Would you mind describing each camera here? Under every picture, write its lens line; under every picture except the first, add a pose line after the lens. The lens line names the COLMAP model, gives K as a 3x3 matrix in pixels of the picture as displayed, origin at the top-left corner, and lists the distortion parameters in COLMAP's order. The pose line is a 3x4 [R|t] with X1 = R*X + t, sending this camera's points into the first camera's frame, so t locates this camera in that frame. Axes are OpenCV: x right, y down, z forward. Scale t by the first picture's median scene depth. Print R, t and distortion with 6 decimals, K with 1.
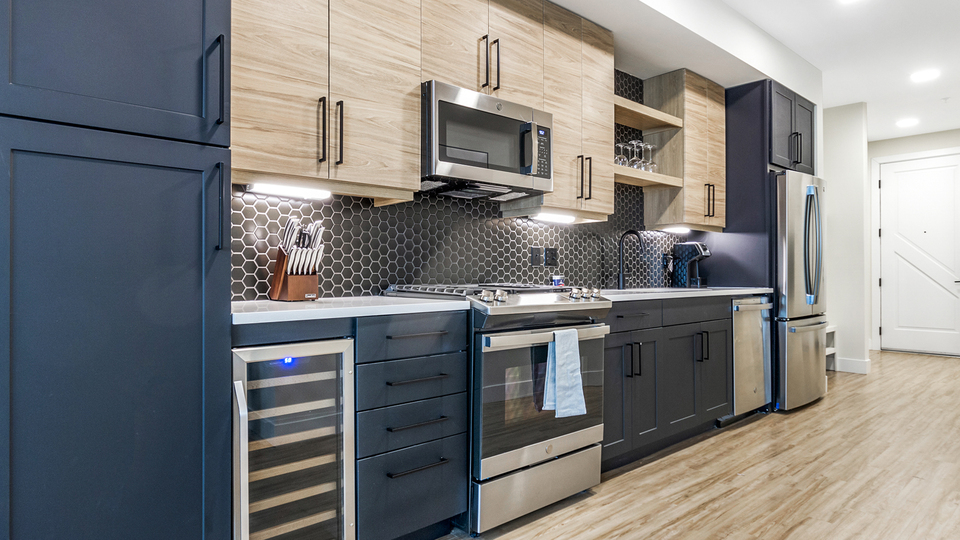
lens RADIAL K [[559.8, 0, 451.3], [0, 559.8, 274.5], [0, 0, 1]] dist [0.000155, 0.000006]
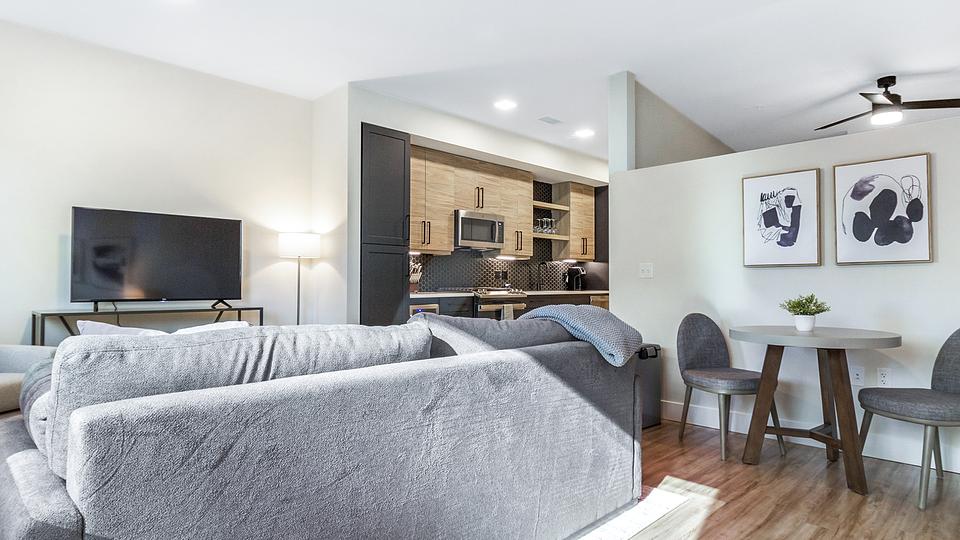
lens RADIAL K [[504.9, 0, 480.0], [0, 504.9, 270.0], [0, 0, 1]] dist [-0.000146, -0.000123]
pose [[0.993044, 0.008311, 0.117453, -0.144302], [-0.005229, 0.999634, -0.026525, -0.000400], [-0.117631, 0.025726, 0.992724, -0.931561]]
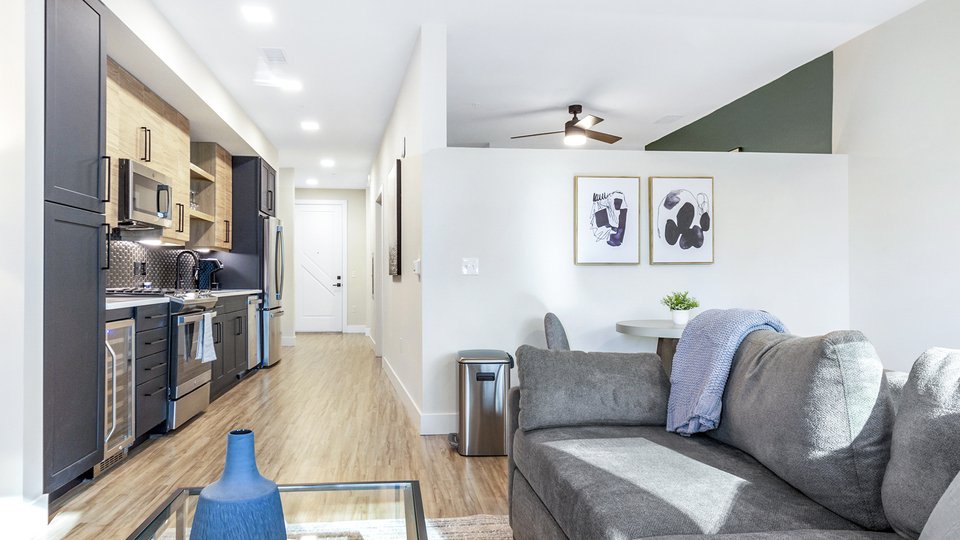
lens RADIAL K [[559.8, 0, 451.3], [0, 559.8, 274.5], [0, 0, 1]] dist [0.000155, 0.000006]
pose [[0.564858, 0.008515, 0.825144, -0.557912], [-0.000865, 0.999952, -0.009727, -0.004787], [-0.825188, 0.004781, 0.564838, -0.435055]]
